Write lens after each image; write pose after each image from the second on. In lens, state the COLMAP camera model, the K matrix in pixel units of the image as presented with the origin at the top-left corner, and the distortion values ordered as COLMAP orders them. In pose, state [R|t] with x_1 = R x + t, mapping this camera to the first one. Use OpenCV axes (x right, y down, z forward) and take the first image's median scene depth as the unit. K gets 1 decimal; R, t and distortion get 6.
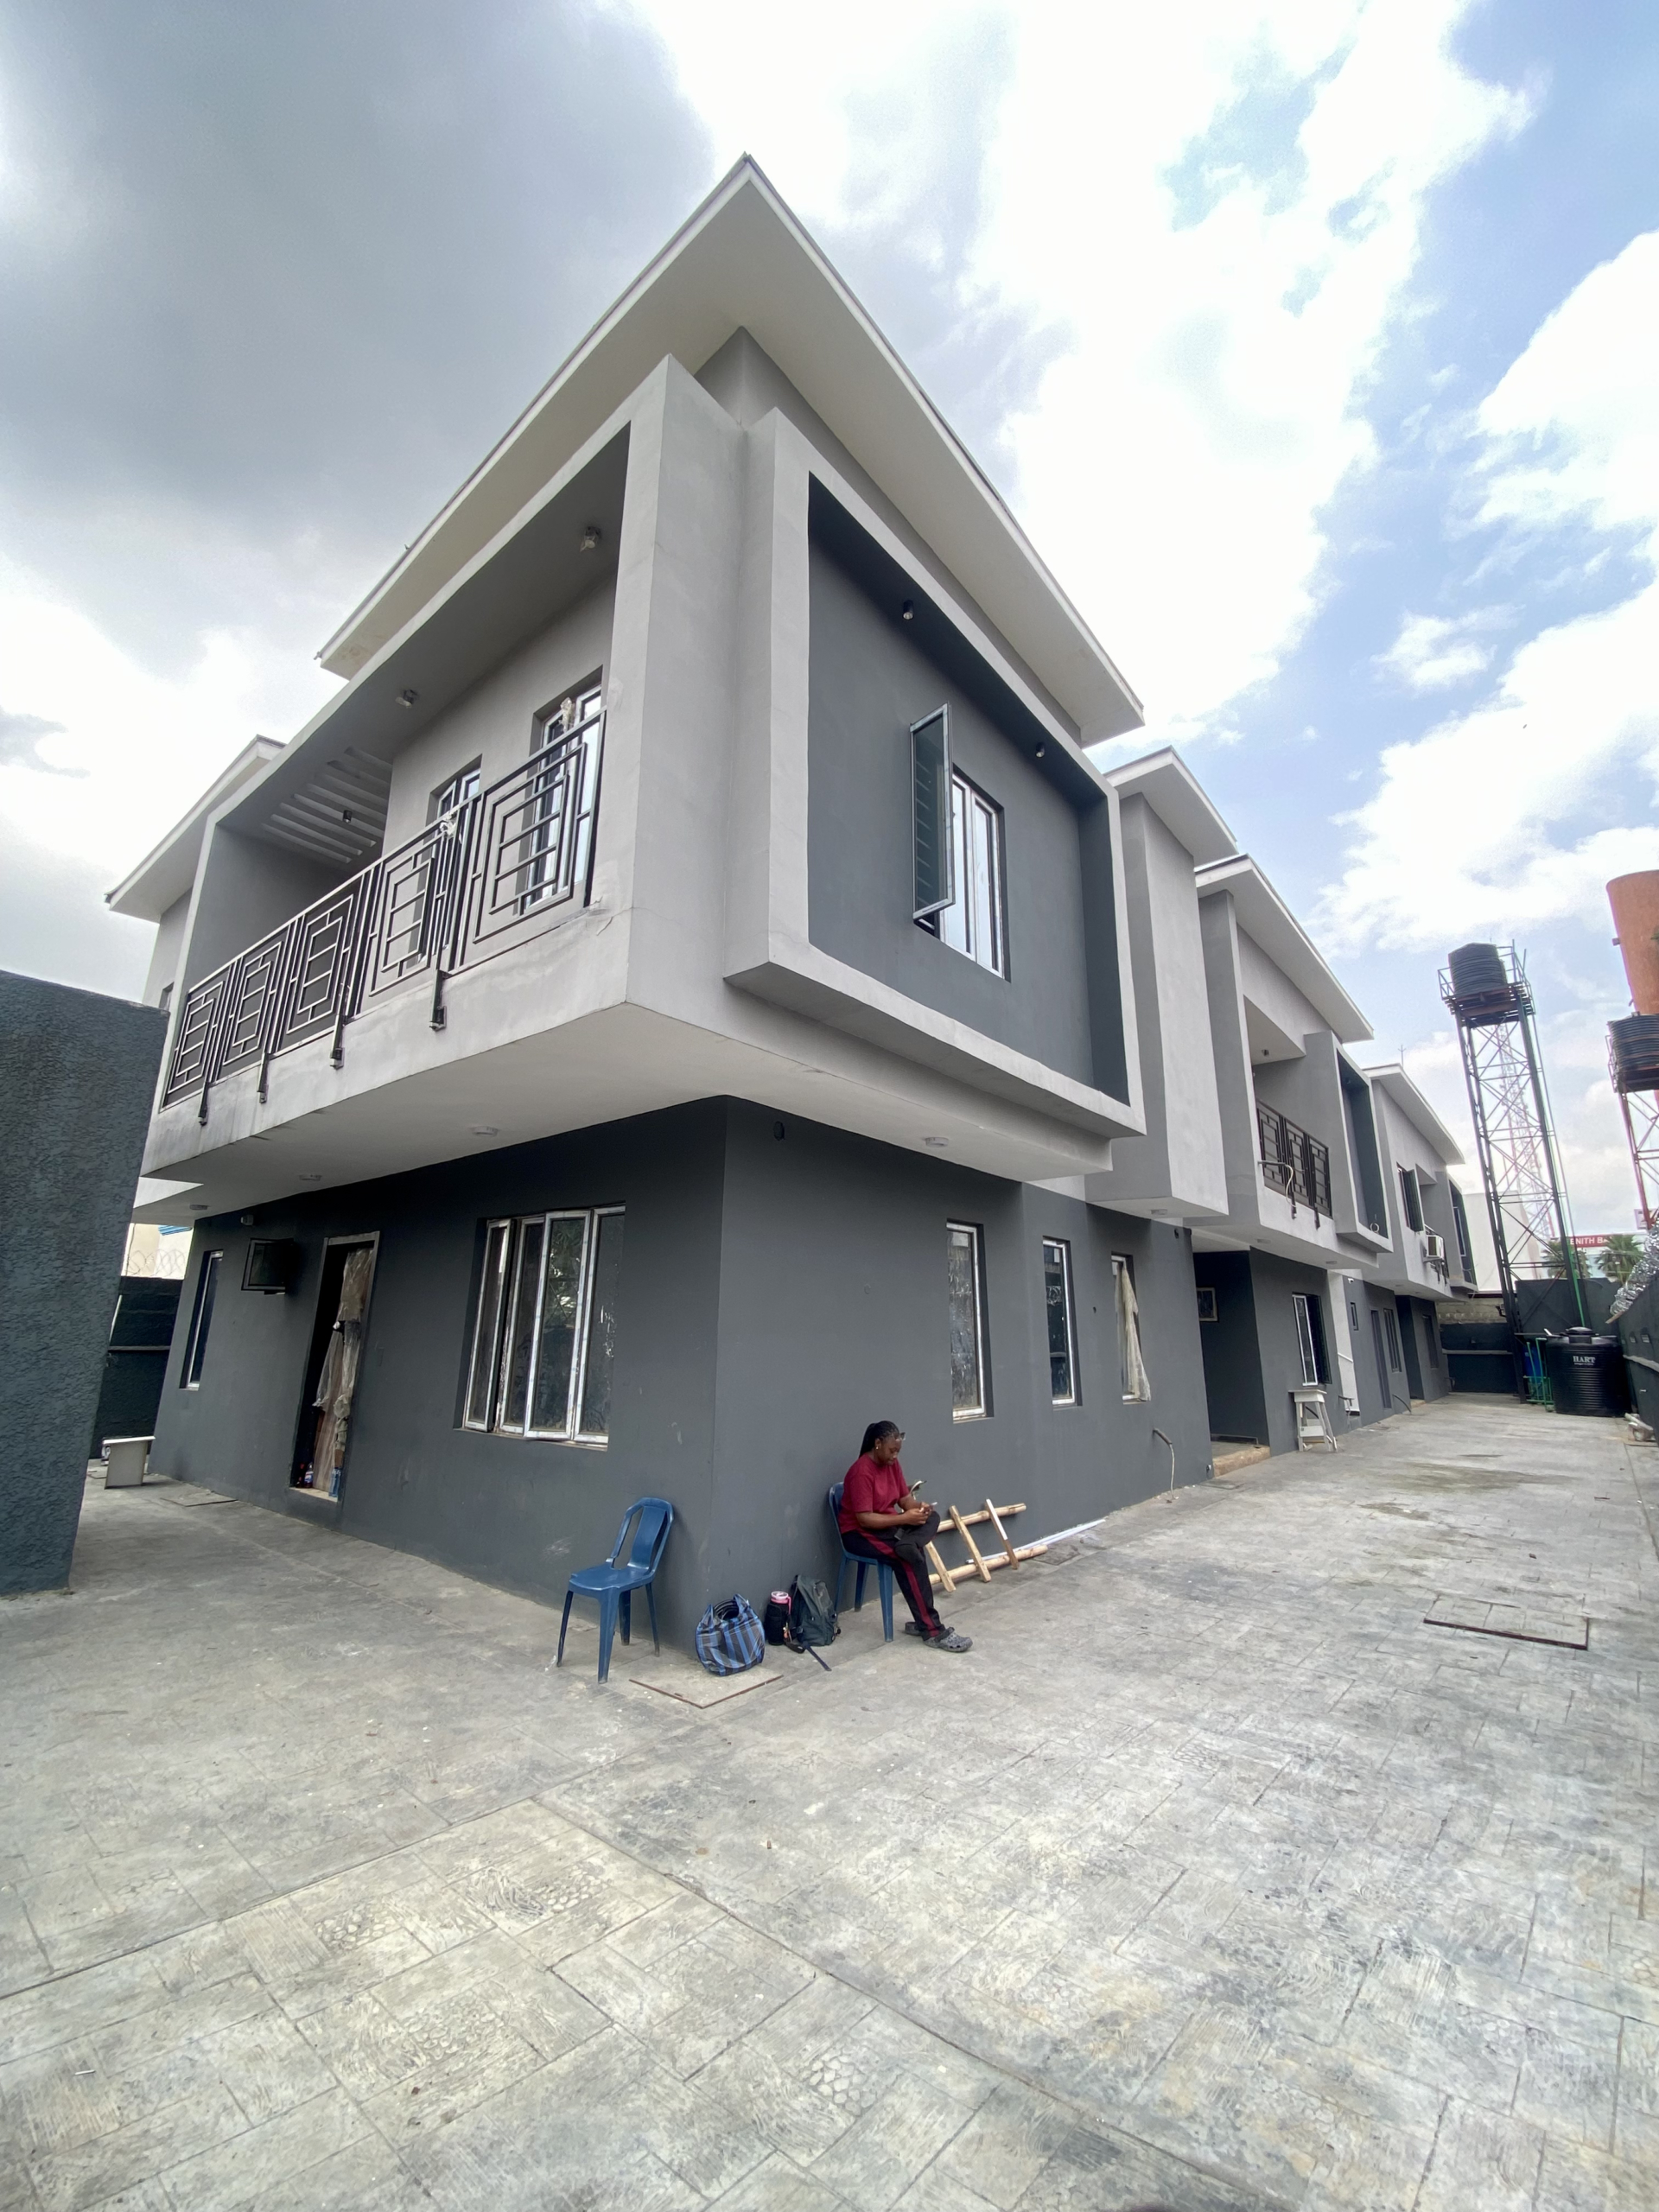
lens RADIAL K [[905.9, 0, 829.5], [0, 905.9, 1106.0], [0, 0, 1]] dist [0.017364, -0.019311]
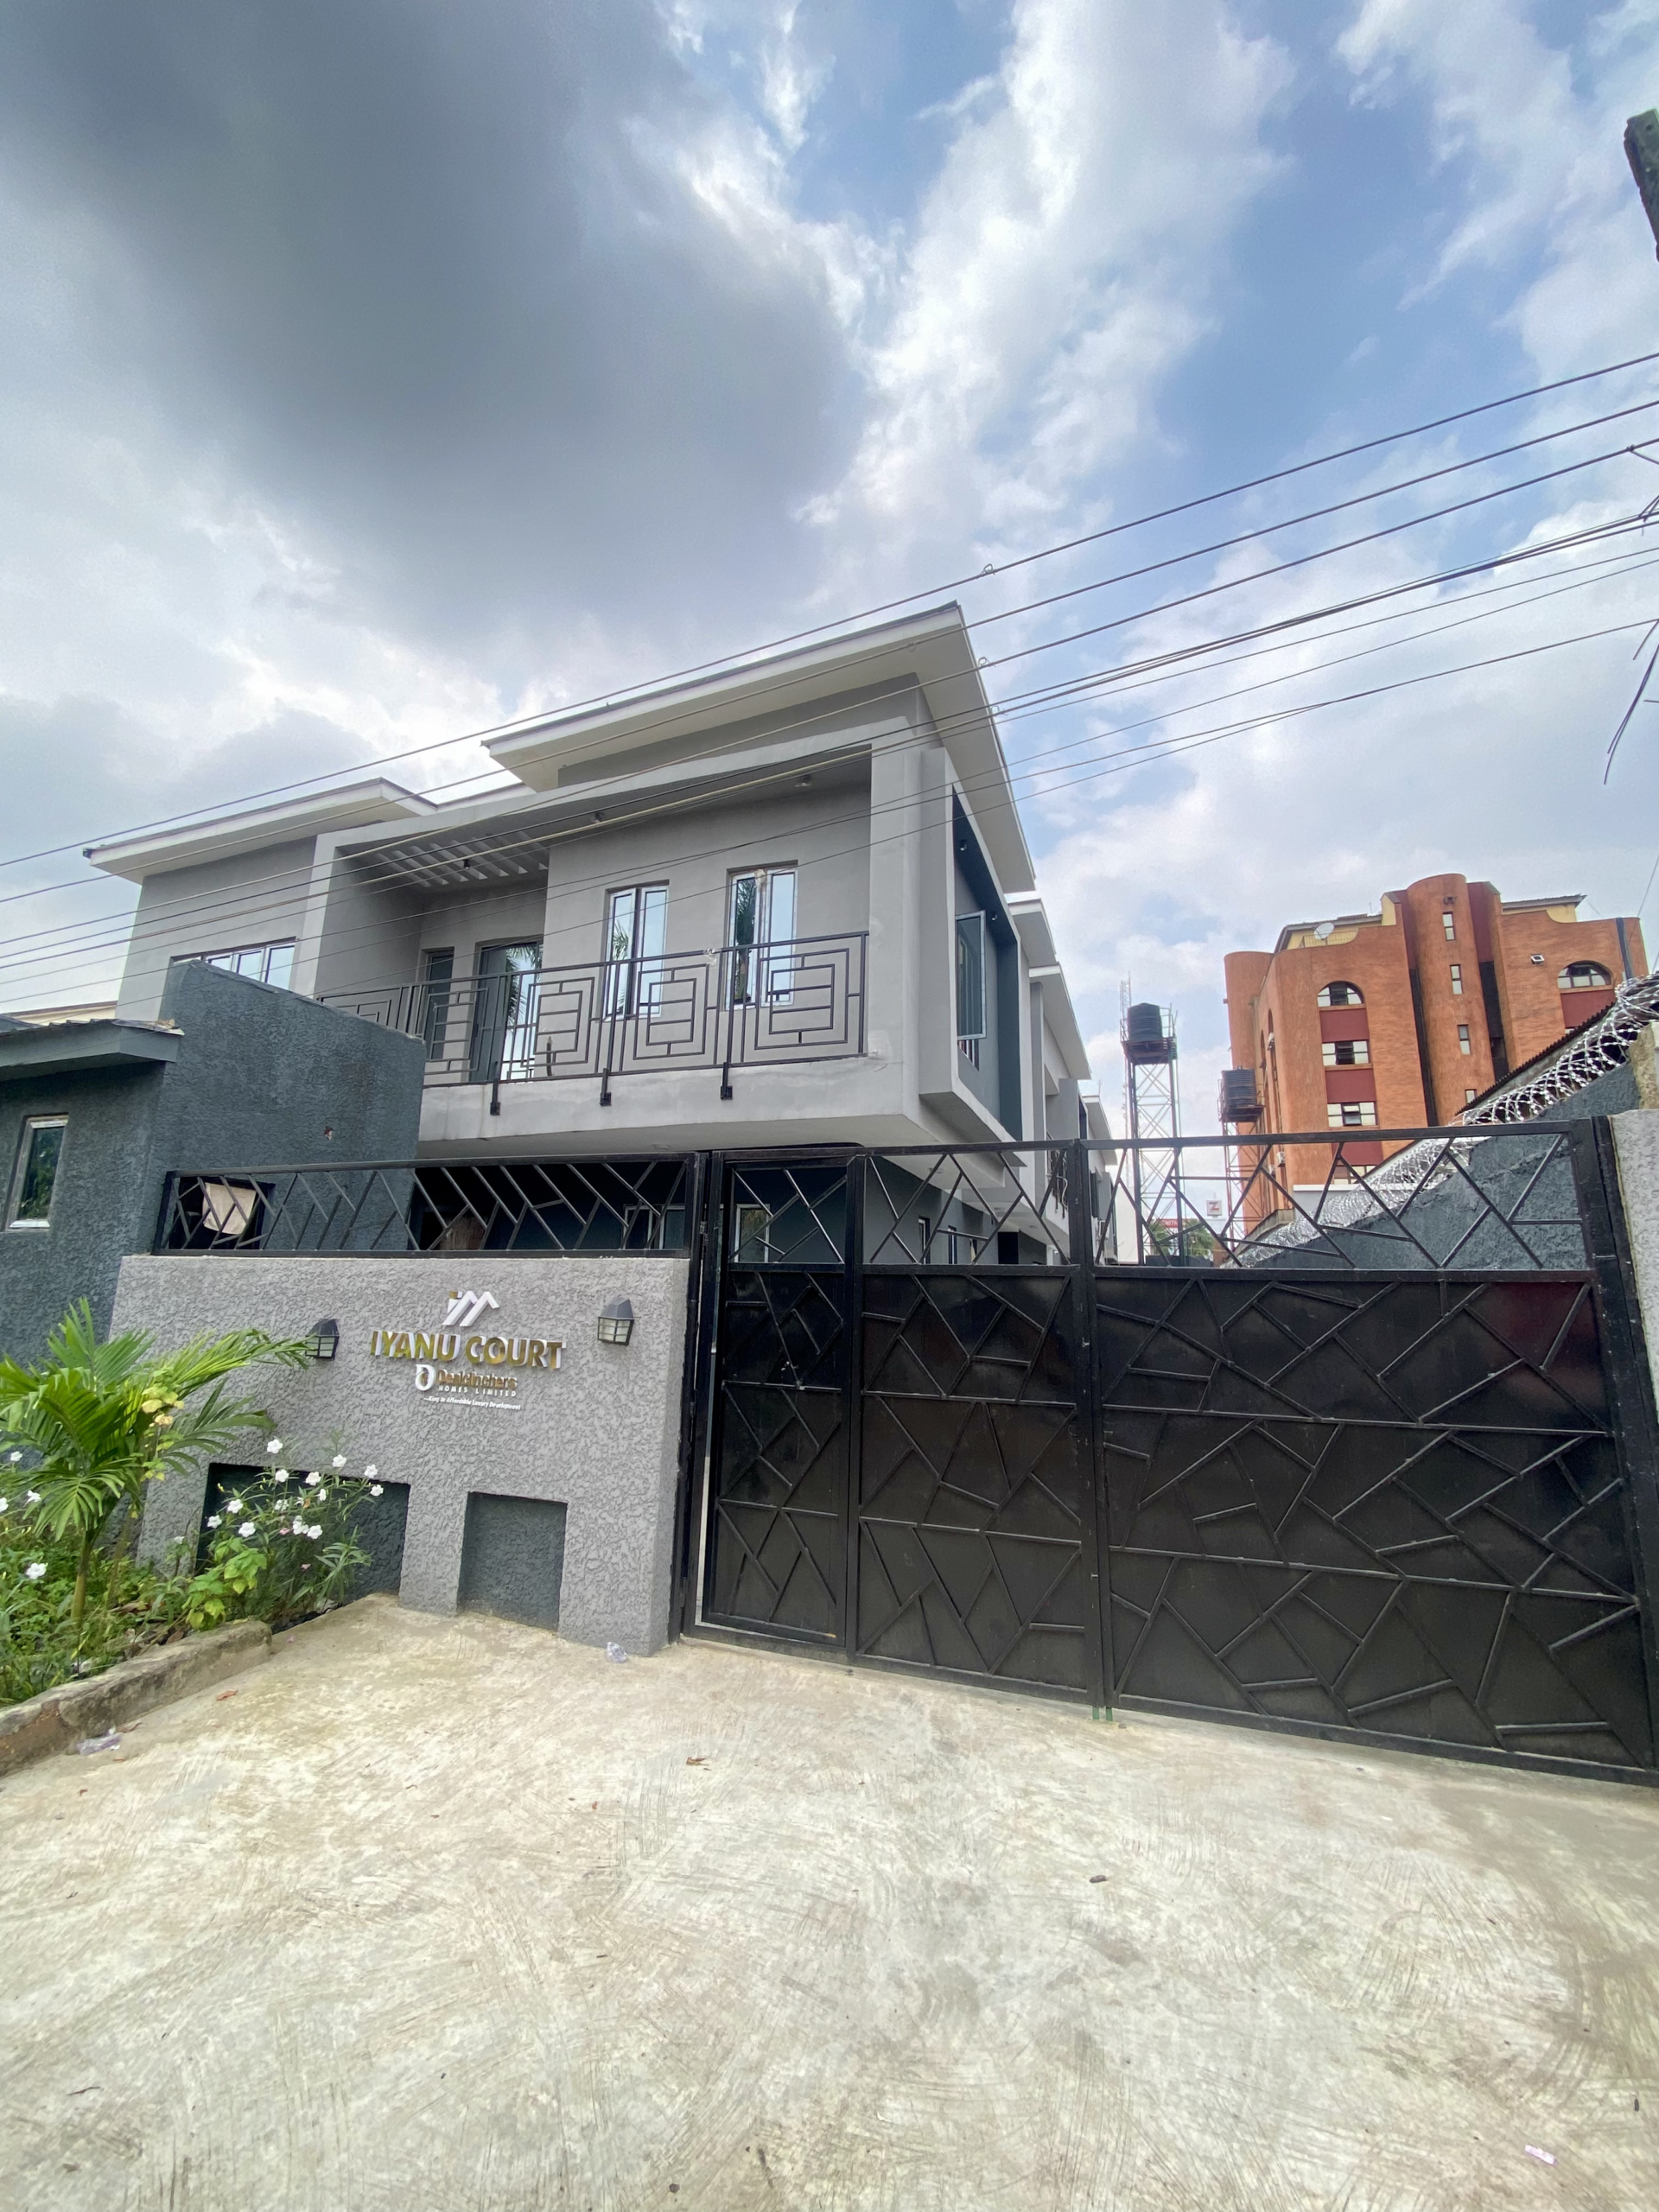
lens RADIAL K [[905.9, 0, 829.5], [0, 905.9, 1106.0], [0, 0, 1]] dist [0.017364, -0.019311]
pose [[0.941489, 0.078386, 0.327801, -0.940929], [-0.093873, 0.995081, 0.031665, -0.169774], [-0.323707, -0.060584, 0.944216, -0.700946]]
